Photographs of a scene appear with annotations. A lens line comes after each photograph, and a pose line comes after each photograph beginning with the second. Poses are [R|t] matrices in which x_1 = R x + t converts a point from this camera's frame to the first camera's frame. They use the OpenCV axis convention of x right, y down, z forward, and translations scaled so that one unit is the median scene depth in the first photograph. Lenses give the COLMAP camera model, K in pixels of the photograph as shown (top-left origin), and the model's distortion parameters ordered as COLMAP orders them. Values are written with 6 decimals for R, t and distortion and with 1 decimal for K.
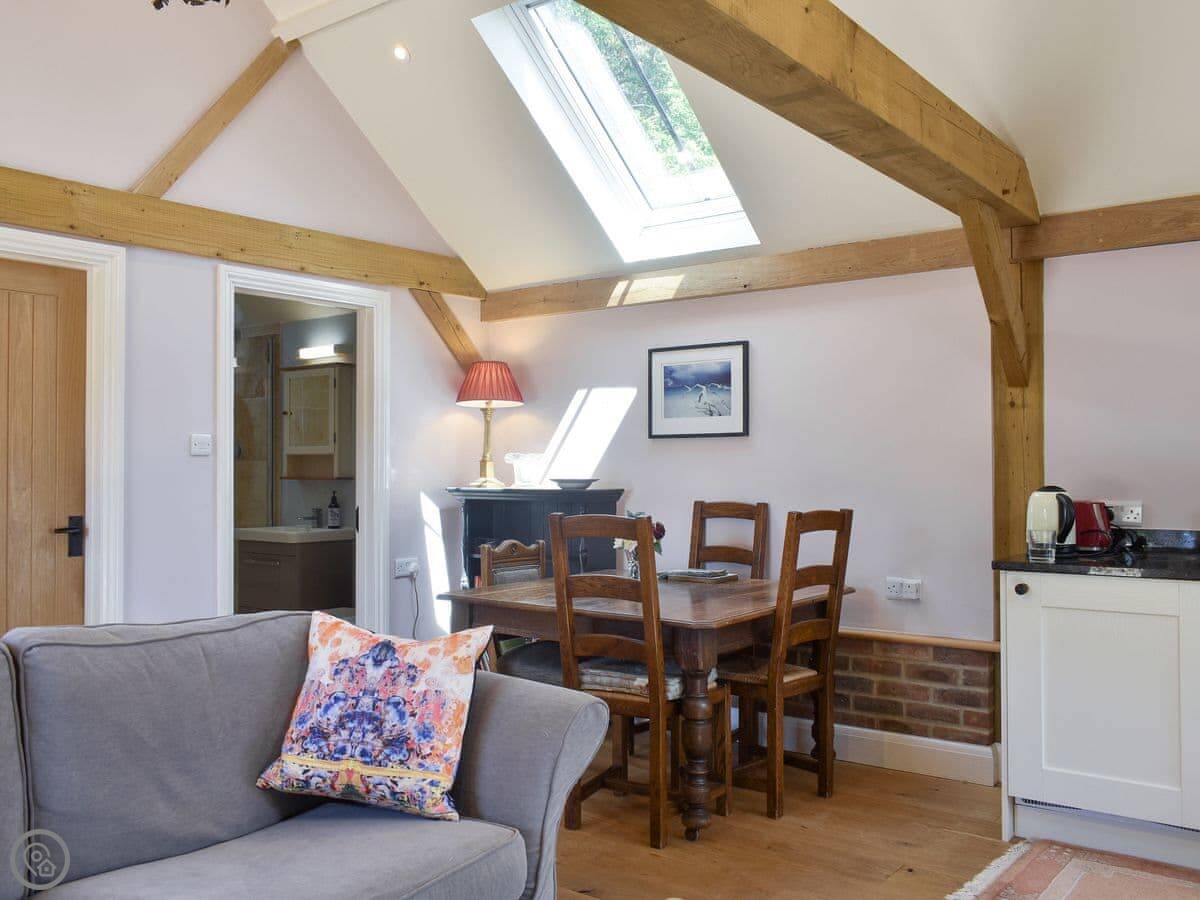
lens RADIAL K [[1059.2, 0, 600.0], [0, 1059.2, 450.0], [0, 0, 1]] dist [-0.008619, -0.005959]
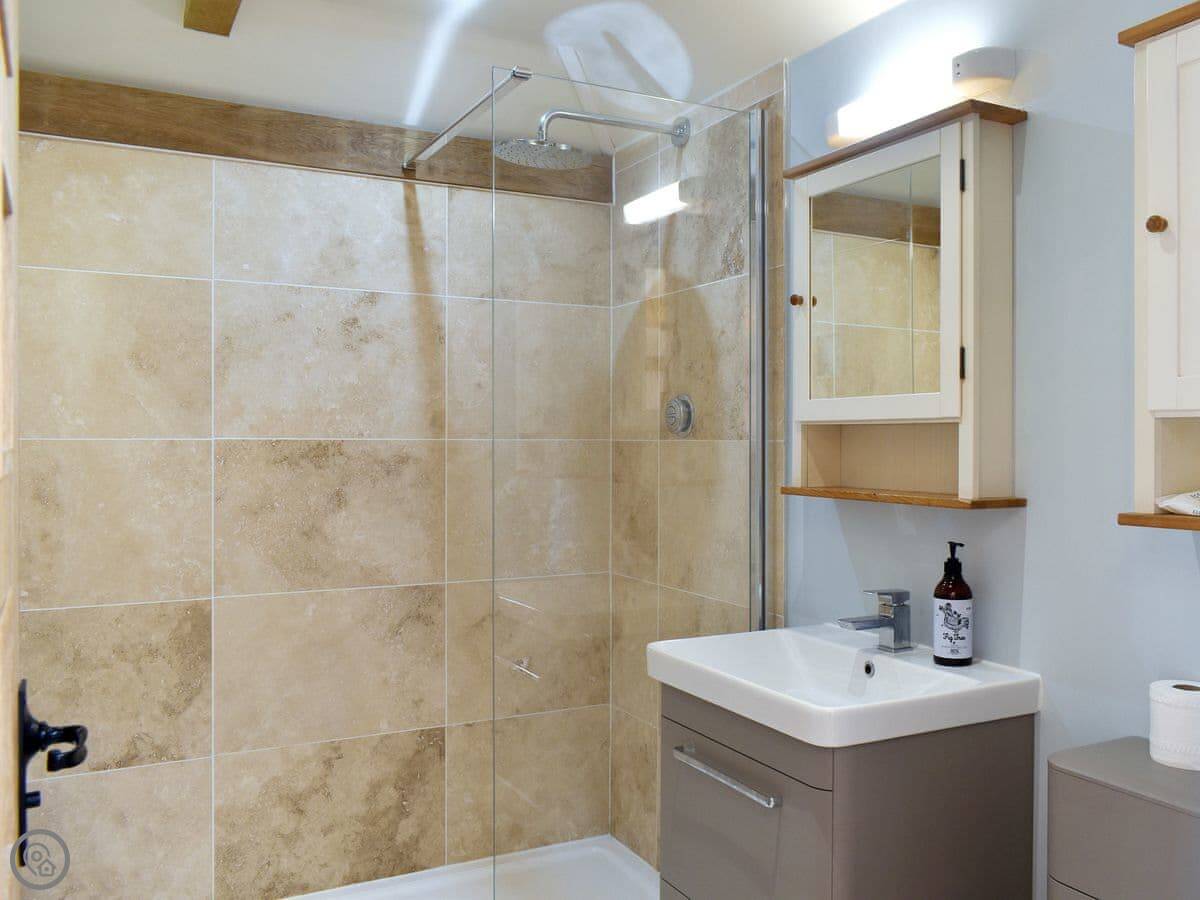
lens RADIAL K [[1059.2, 0, 600.0], [0, 1059.2, 450.0], [0, 0, 1]] dist [-0.008619, -0.005959]
pose [[0.892053, 0.011177, -0.451793, -0.200961], [0.001692, 0.999604, 0.028071, 0.003615], [0.451928, -0.025806, 0.891681, 0.670687]]
